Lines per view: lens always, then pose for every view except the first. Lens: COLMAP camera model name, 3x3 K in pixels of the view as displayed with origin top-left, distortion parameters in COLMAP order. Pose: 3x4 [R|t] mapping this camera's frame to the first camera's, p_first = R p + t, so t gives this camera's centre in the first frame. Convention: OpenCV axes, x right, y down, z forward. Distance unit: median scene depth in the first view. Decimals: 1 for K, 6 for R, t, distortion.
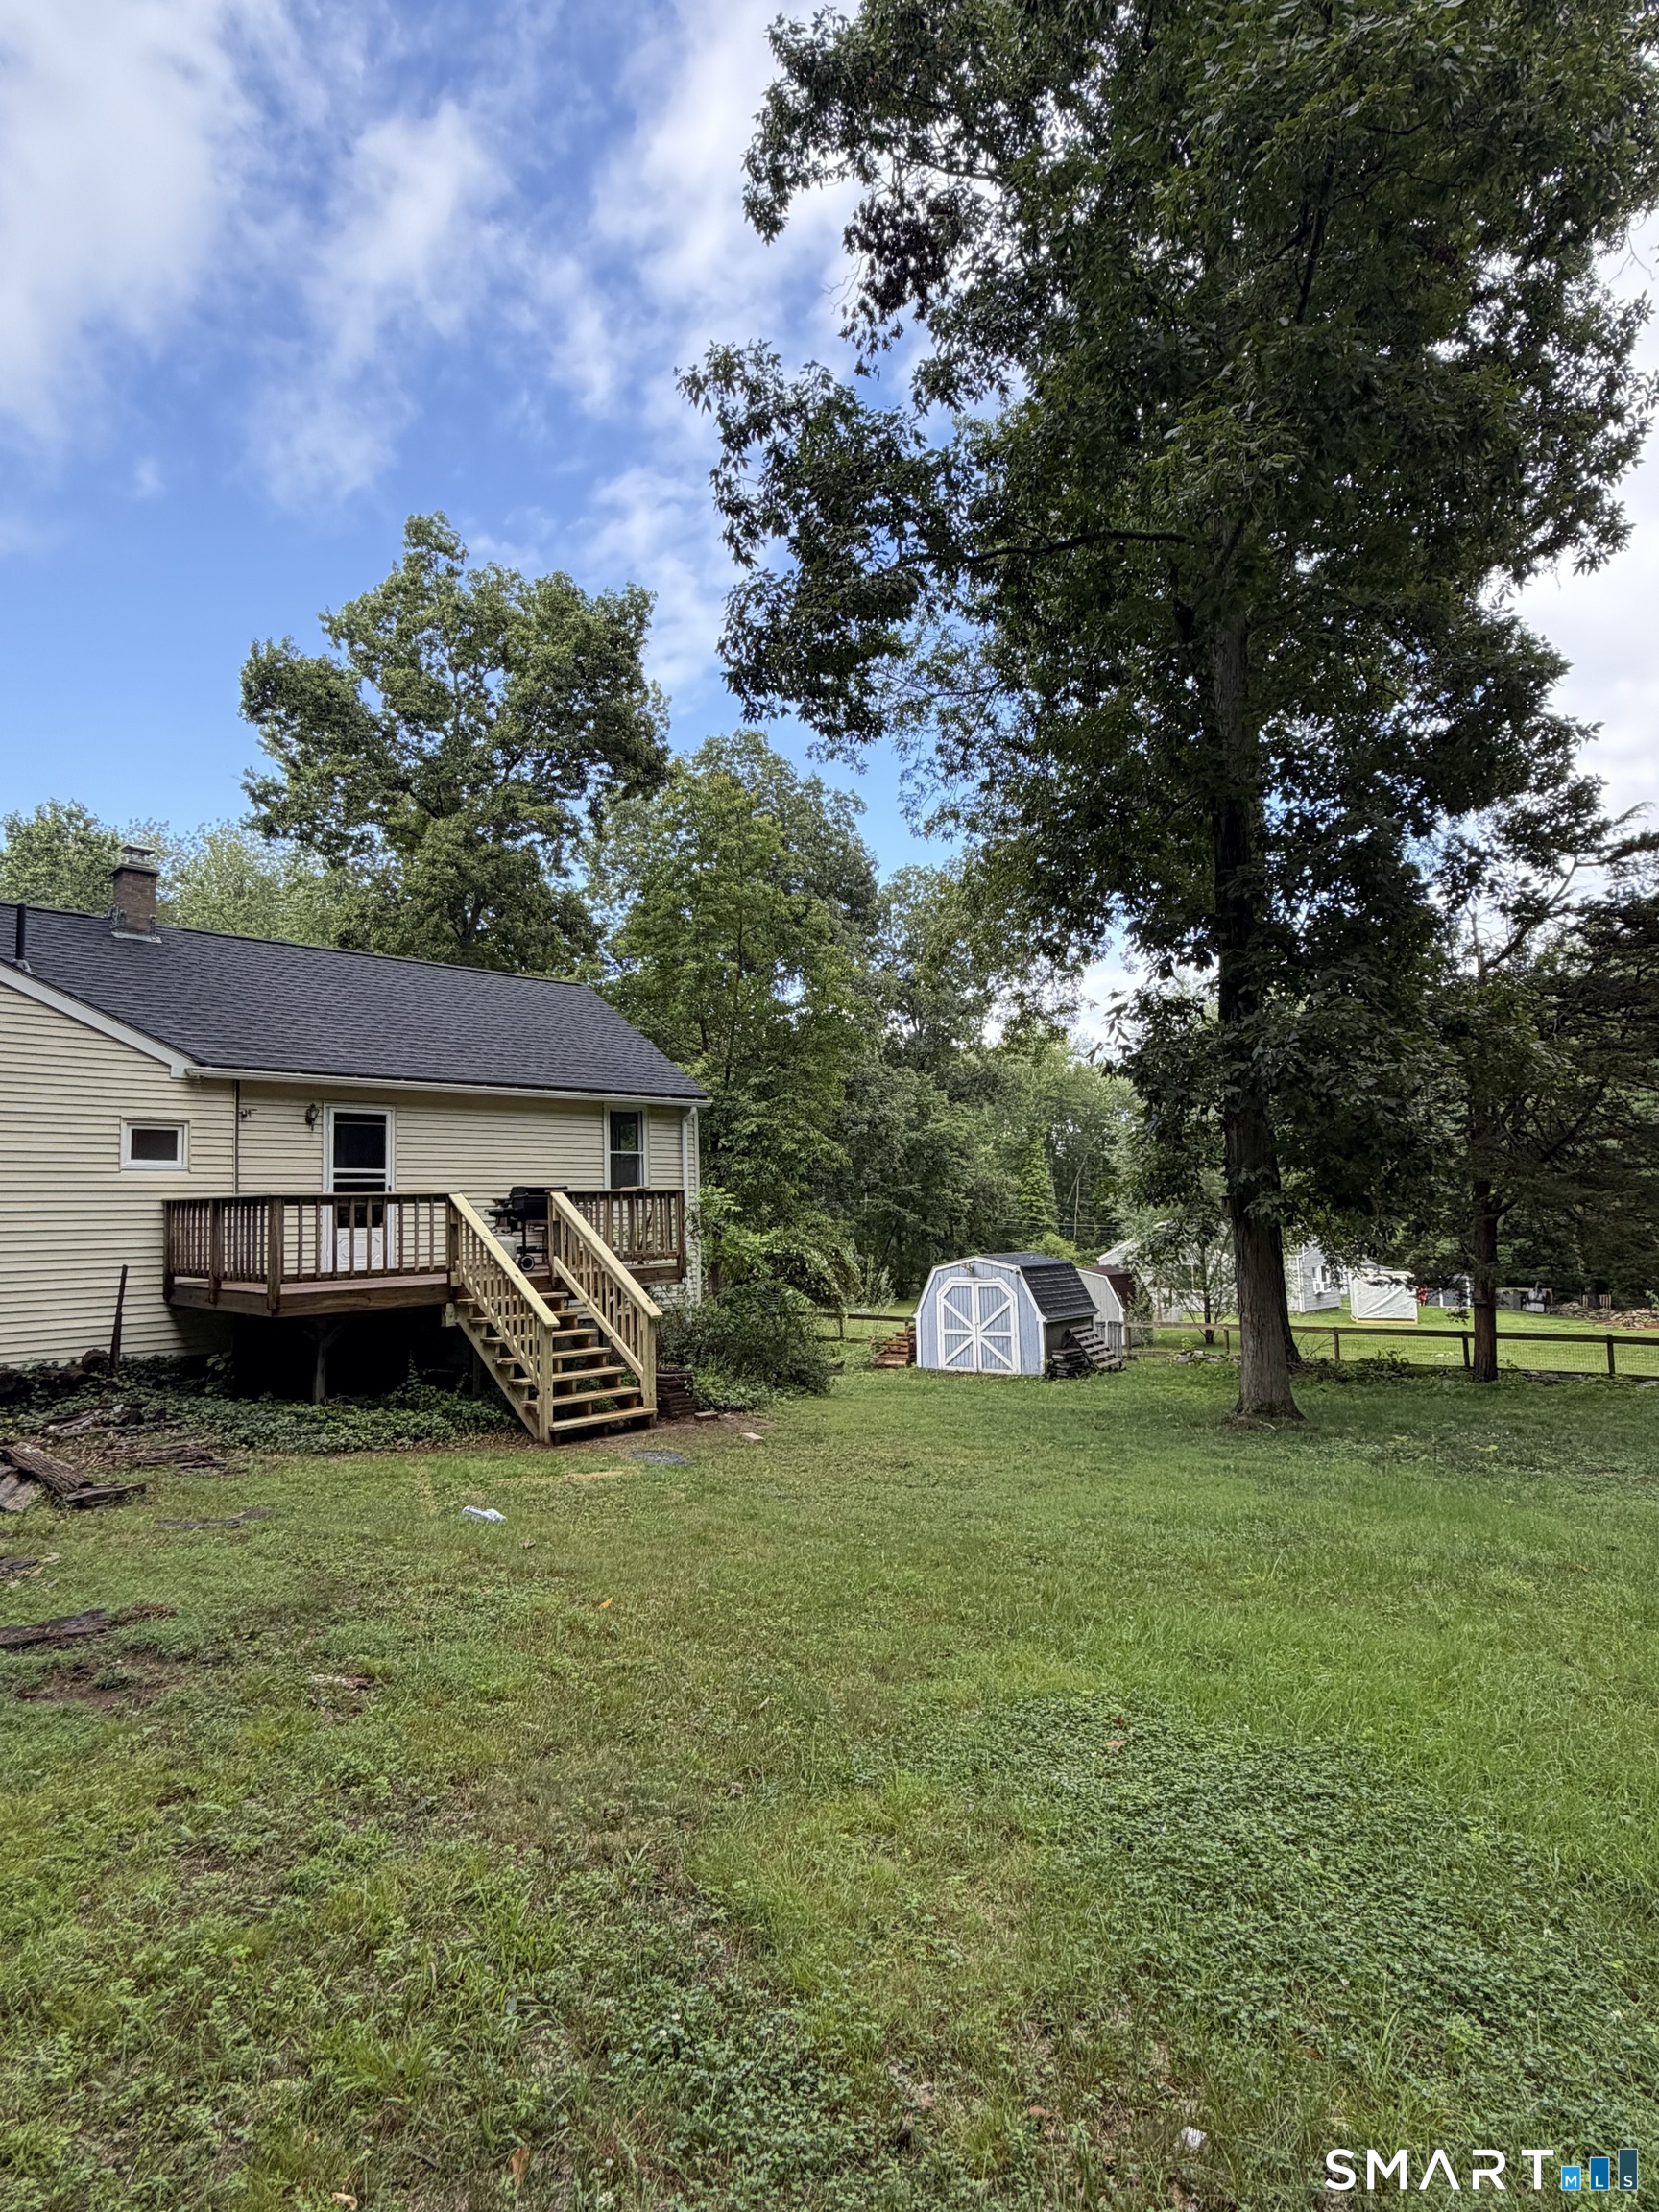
lens RADIAL K [[1217.4, 0, 830.6], [0, 1217.4, 1100.5], [0, 0, 1]] dist [-0.001757, -0.000155]
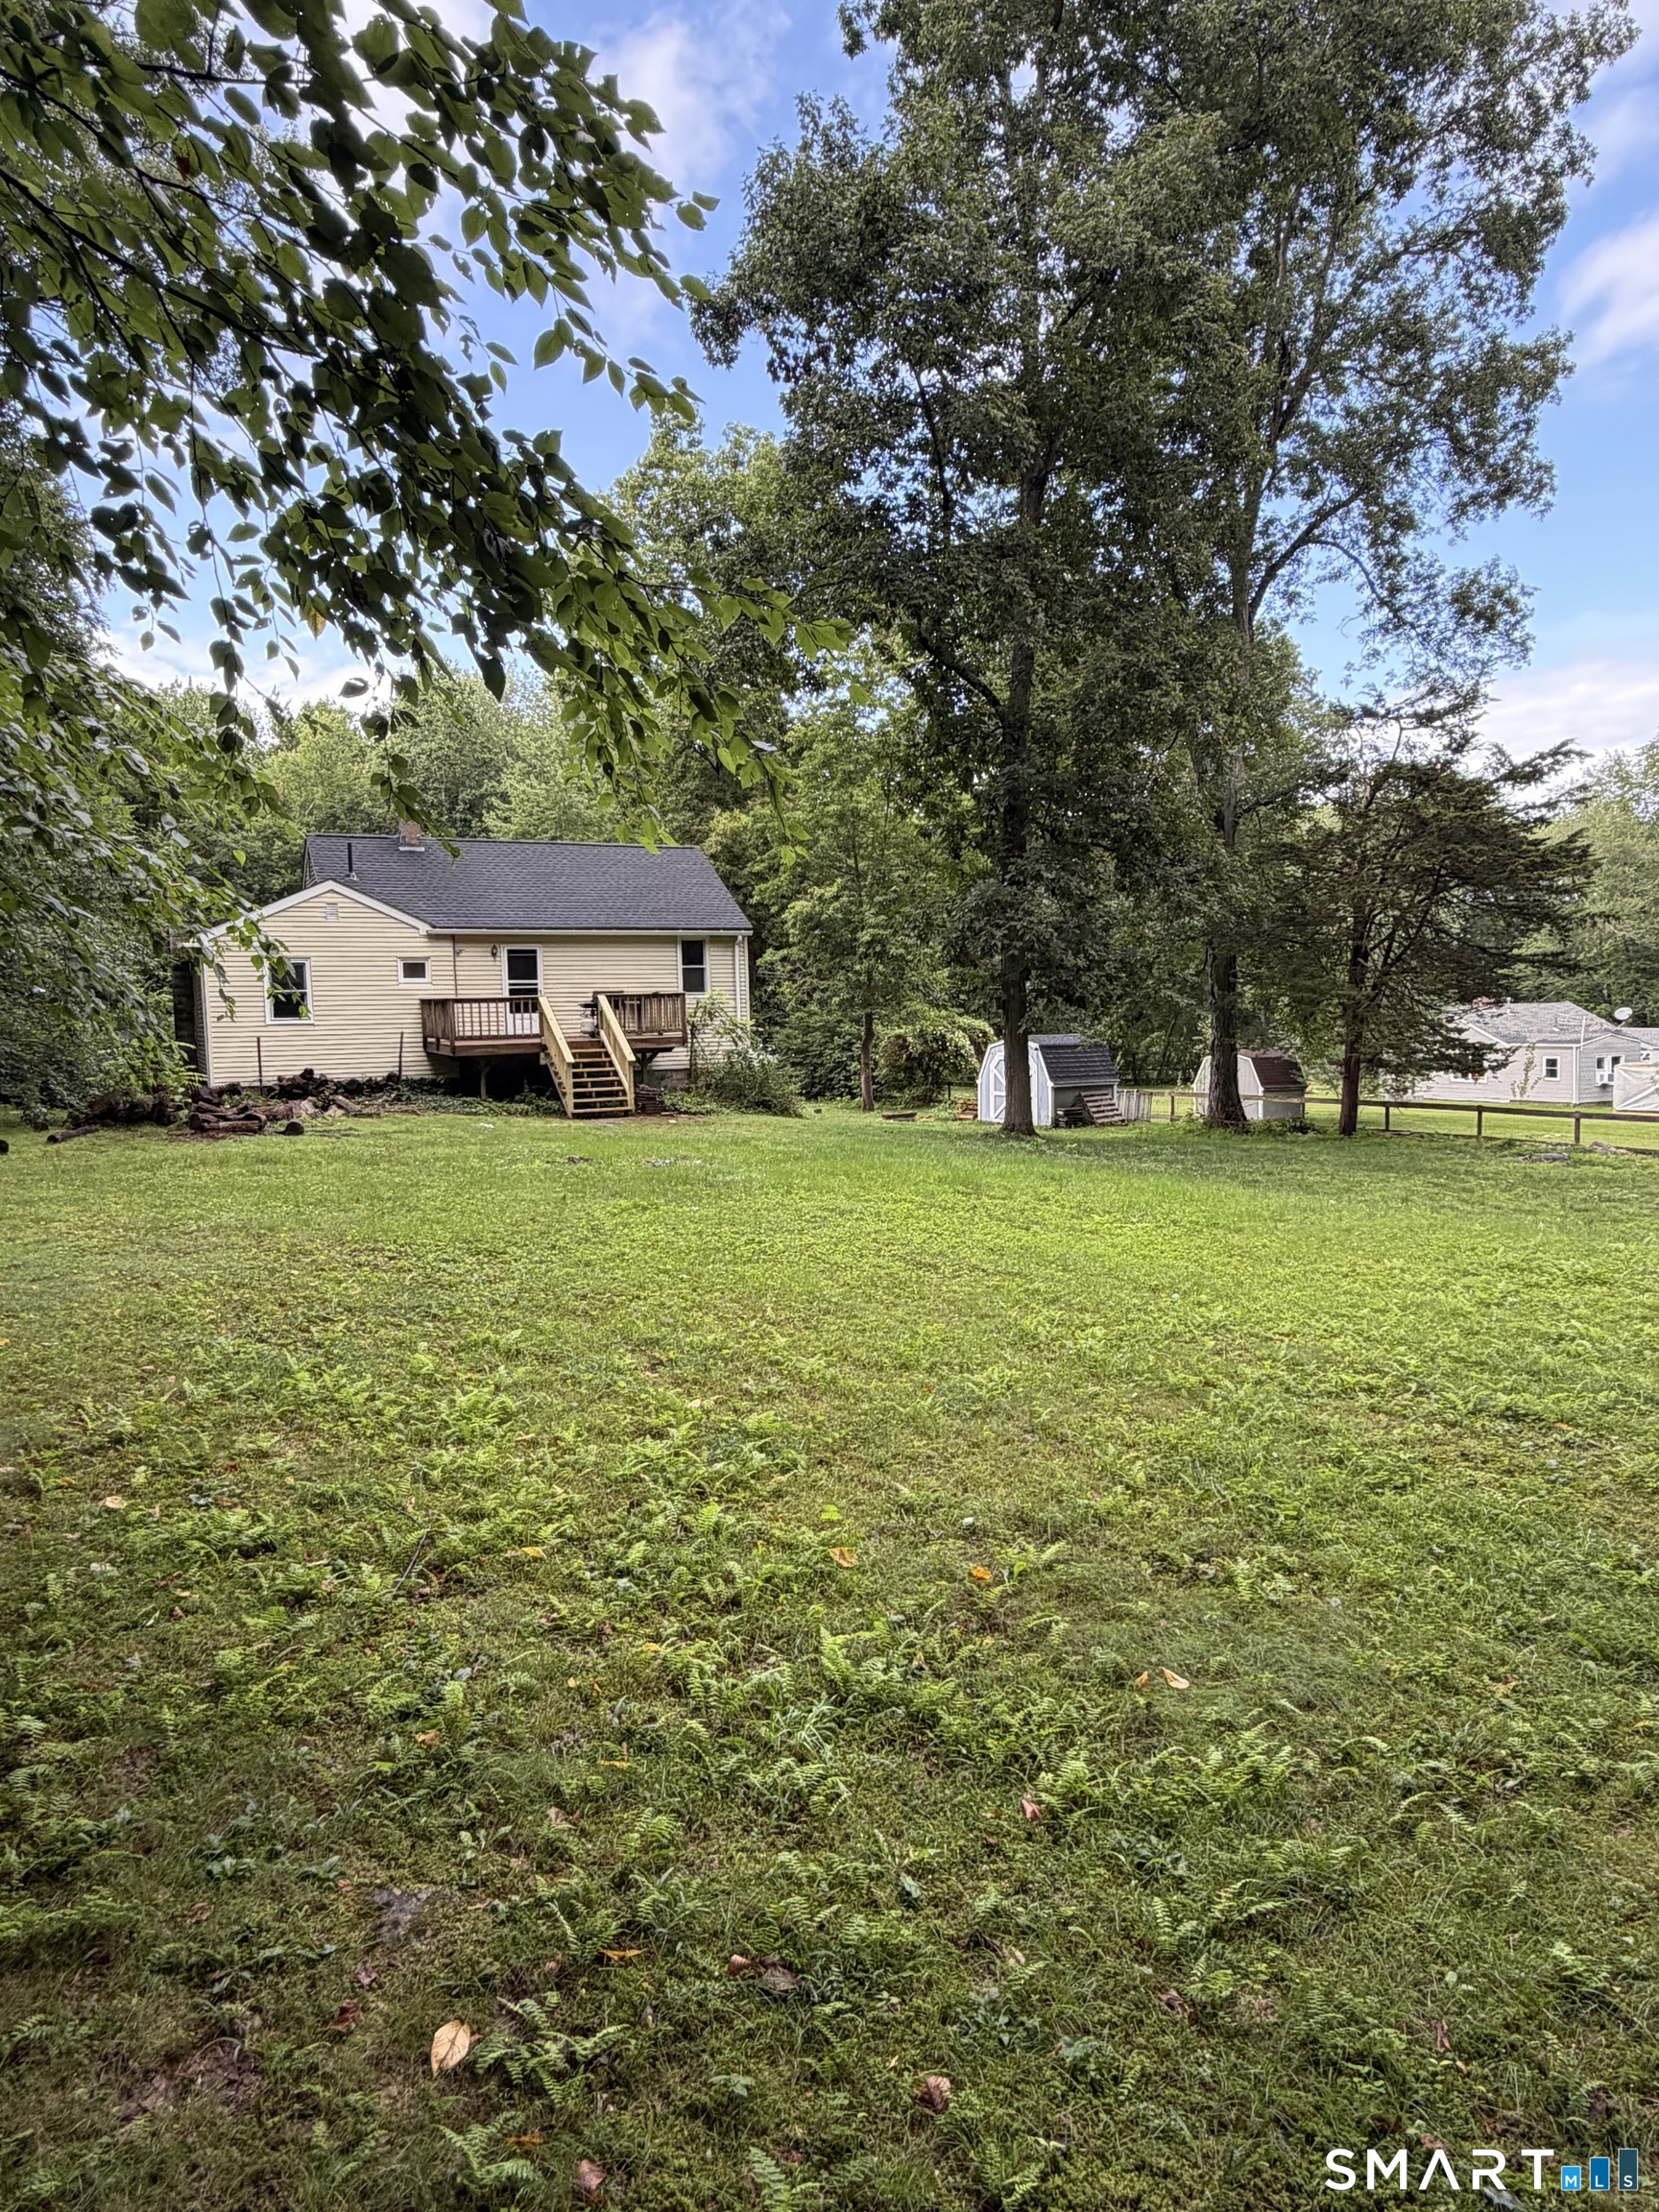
lens RADIAL K [[1349.7, 0, 830.4], [0, 1349.7, 1110.7], [0, 0, 1]] dist [-0.001114, -0.000065]
pose [[0.949589, 0.028895, -0.312164, 0.691425], [0.027016, 0.984497, 0.173309, -0.090493], [0.312332, -0.173005, 0.934087, -0.771480]]
